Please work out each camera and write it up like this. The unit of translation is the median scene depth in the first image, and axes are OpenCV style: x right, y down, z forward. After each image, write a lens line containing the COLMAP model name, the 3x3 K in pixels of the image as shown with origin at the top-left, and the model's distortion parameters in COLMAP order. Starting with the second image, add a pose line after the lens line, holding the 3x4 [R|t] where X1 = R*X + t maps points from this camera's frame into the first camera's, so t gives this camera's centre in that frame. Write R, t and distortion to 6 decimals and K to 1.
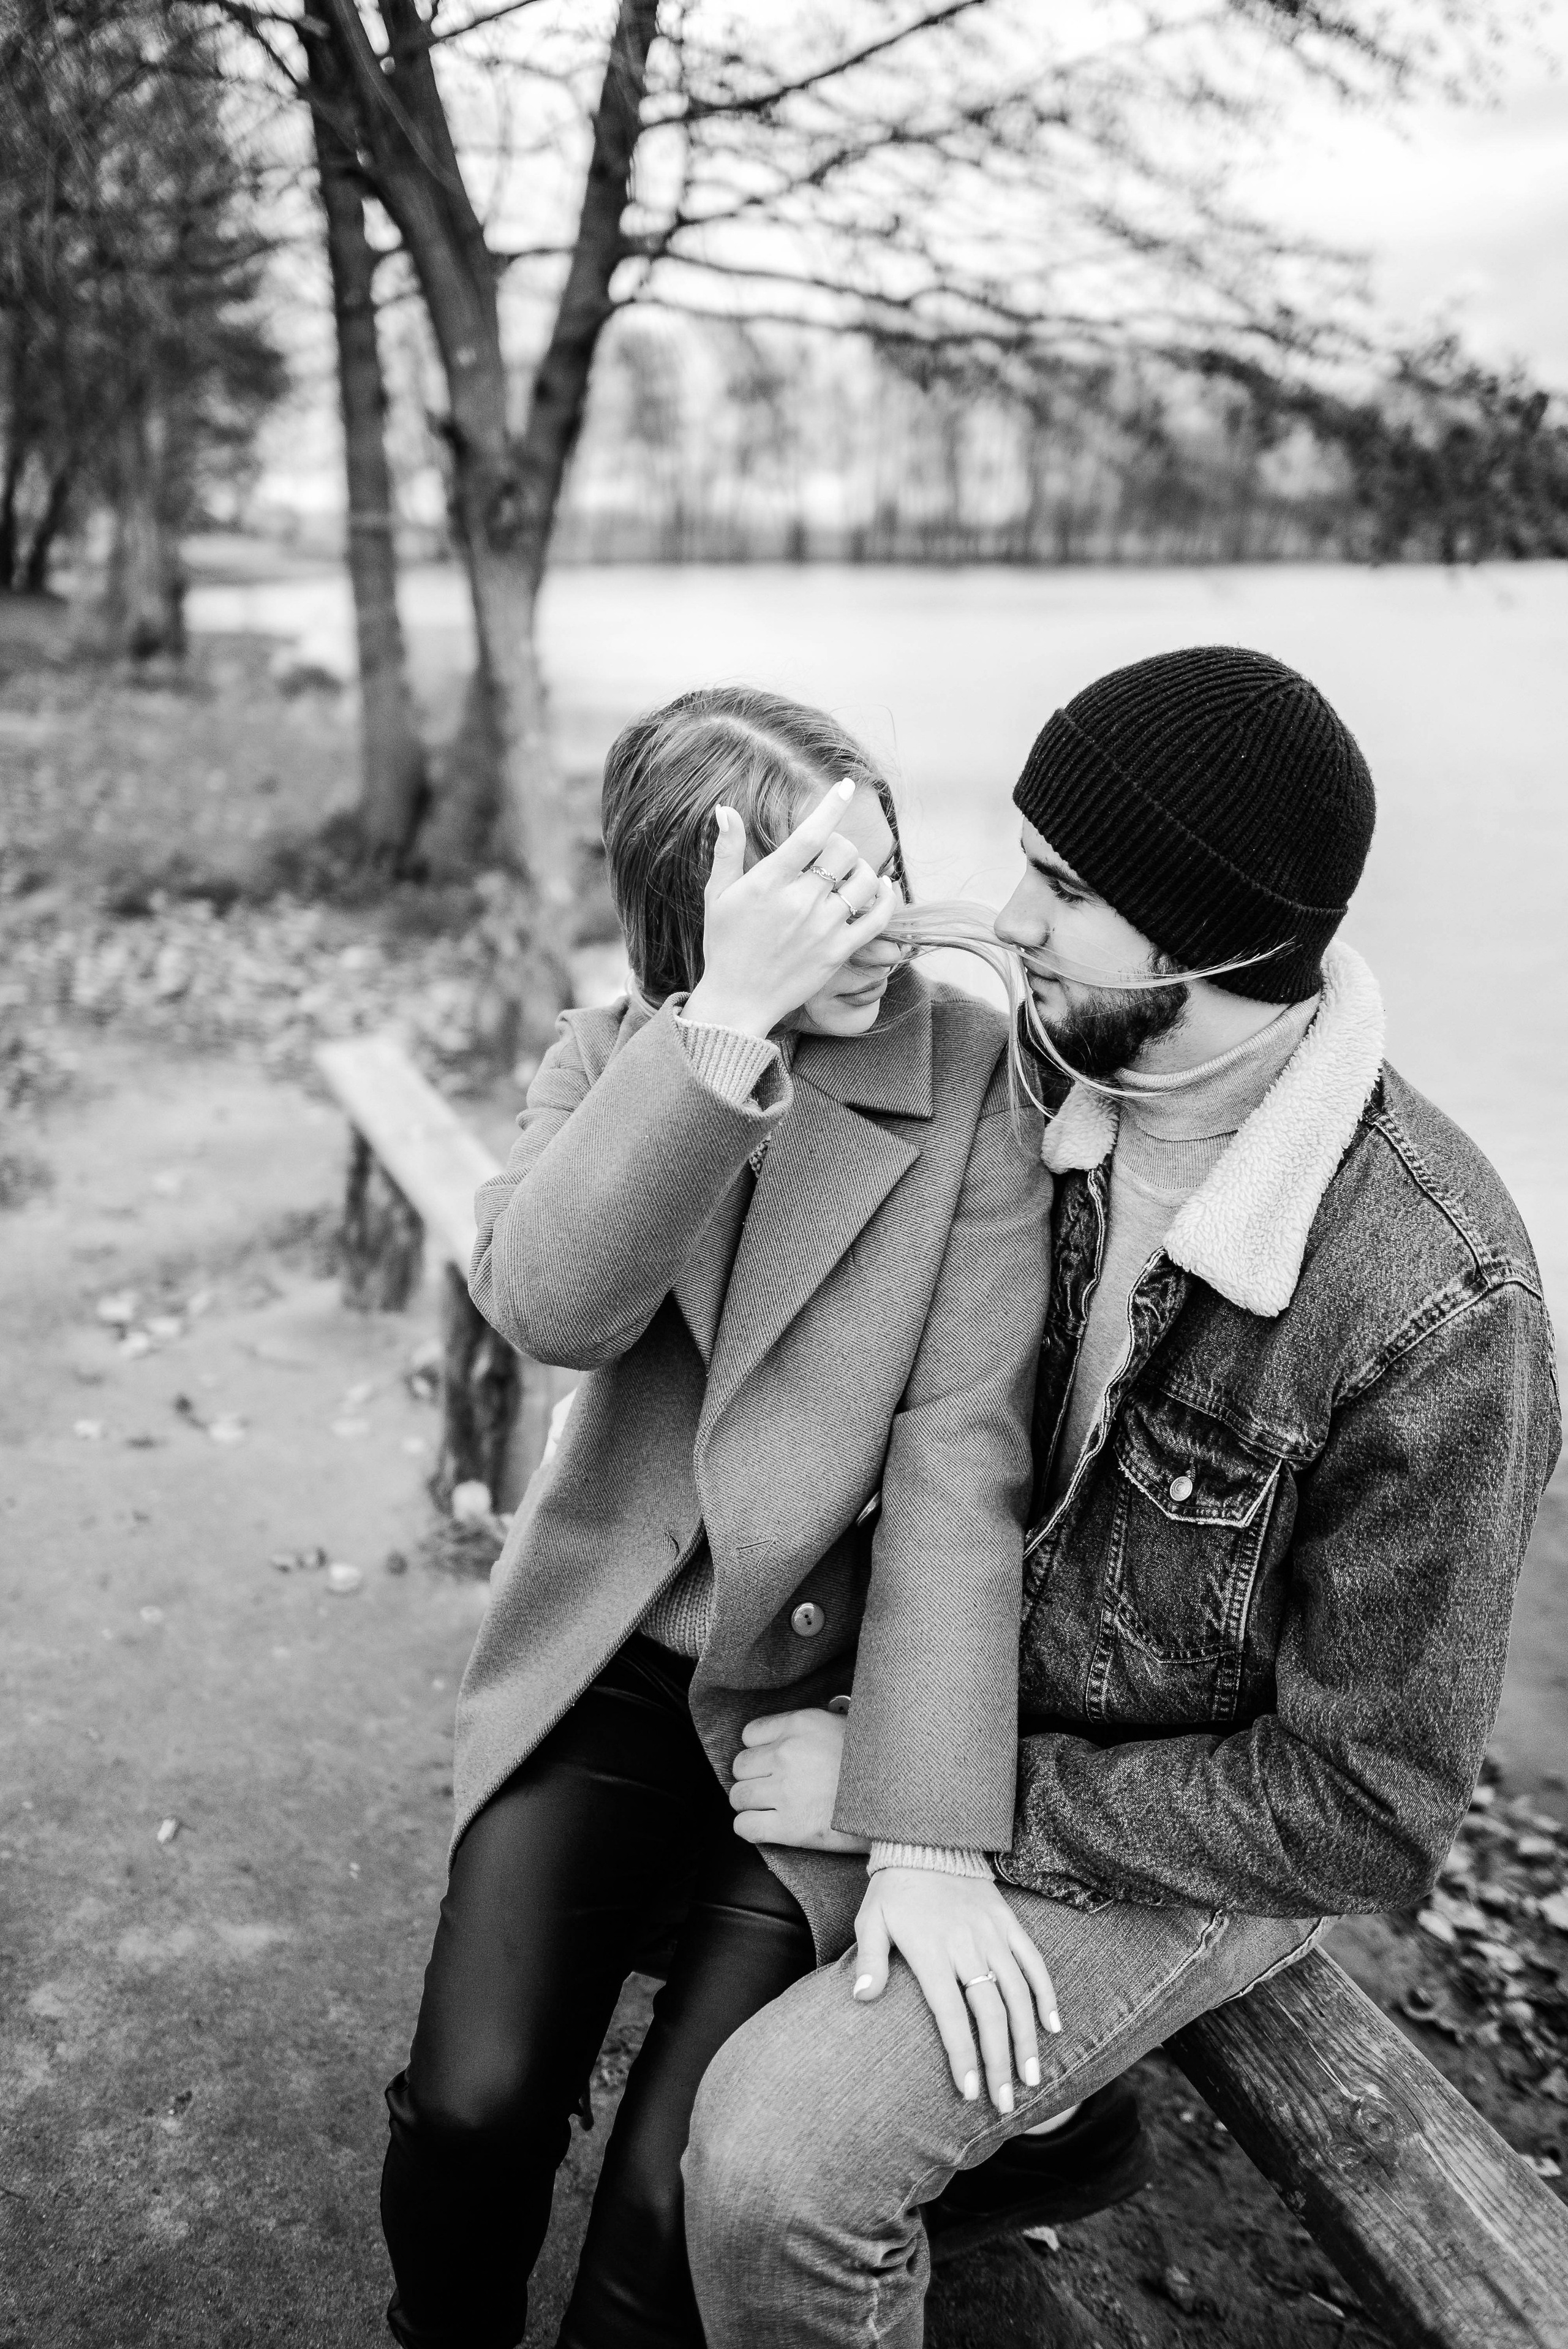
lens RADIAL K [[1878.2, 0, 784.0], [0, 1878.2, 1174.5], [0, 0, 1]] dist [-0.039684, -0.005766]
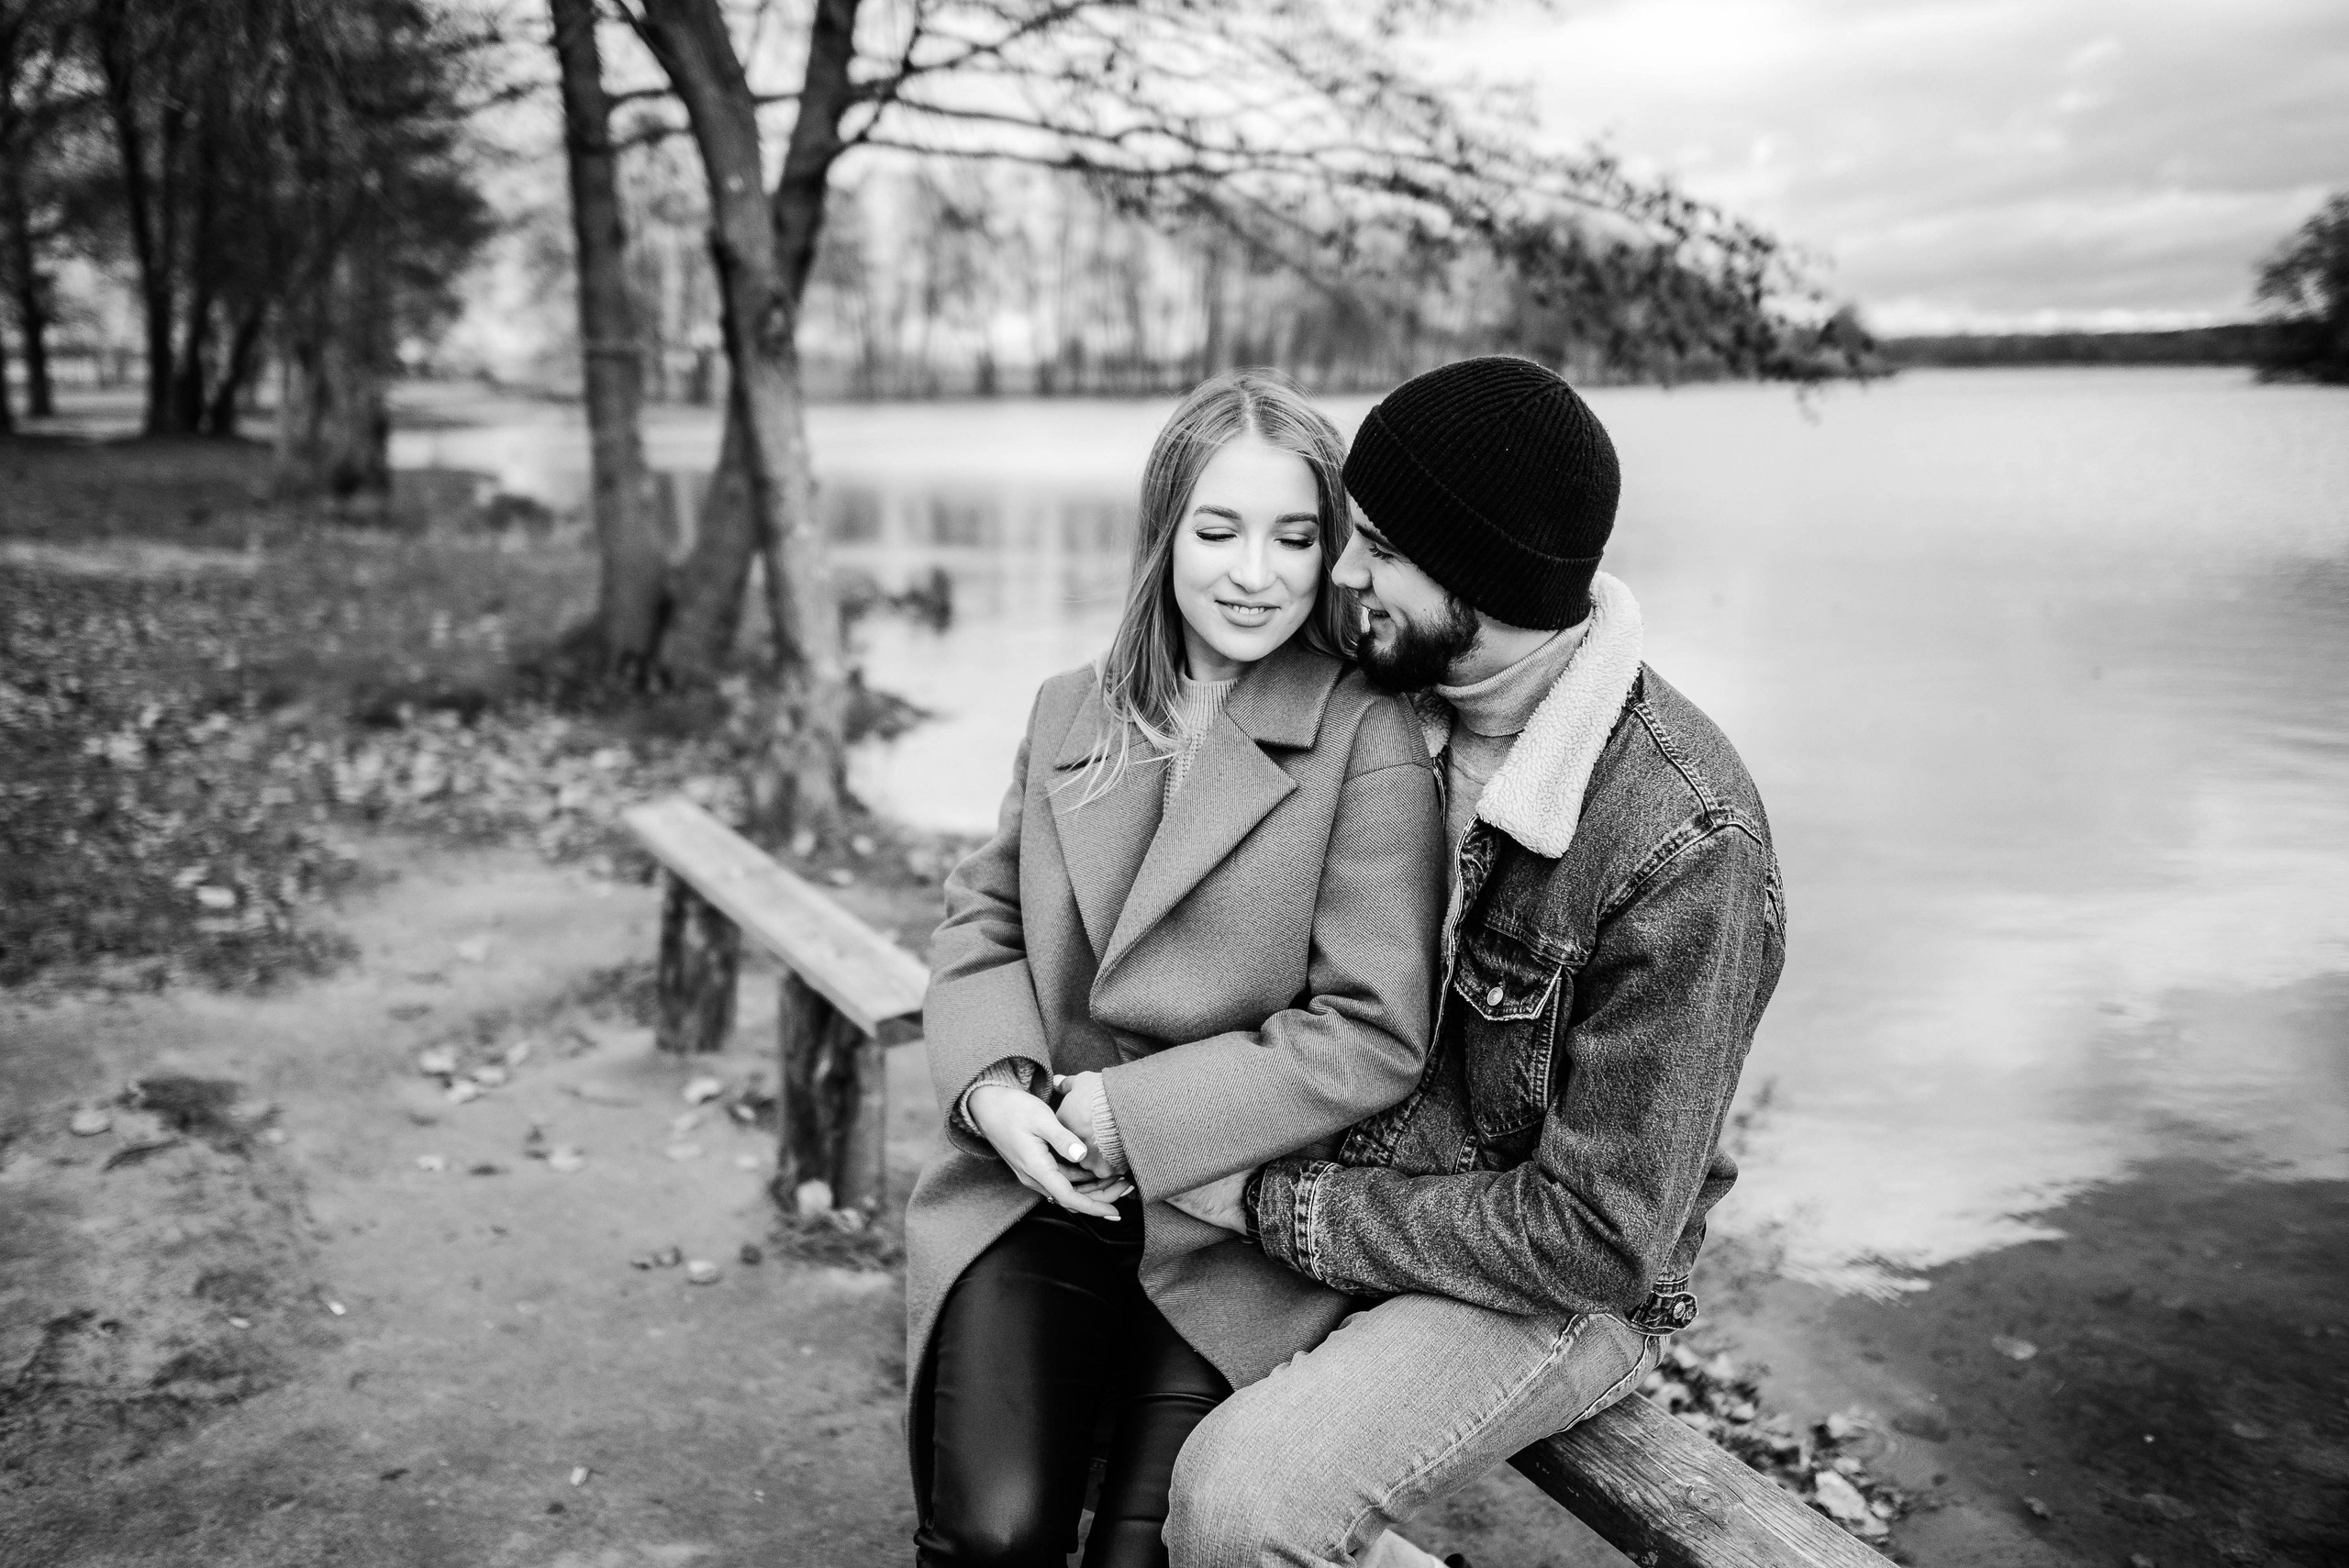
lens RADIAL K [[1895.8, 0, 1174.5], [0, 1895.8, 784.0], [0, 0, 1]] dist [0.009416, -0.147250]
pose [[0.993974, -0.039497, 0.102254, -0.052600], [0.051103, 0.992223, -0.113498, 0.060081], [-0.096976, 0.118039, 0.988262, -0.098420]]
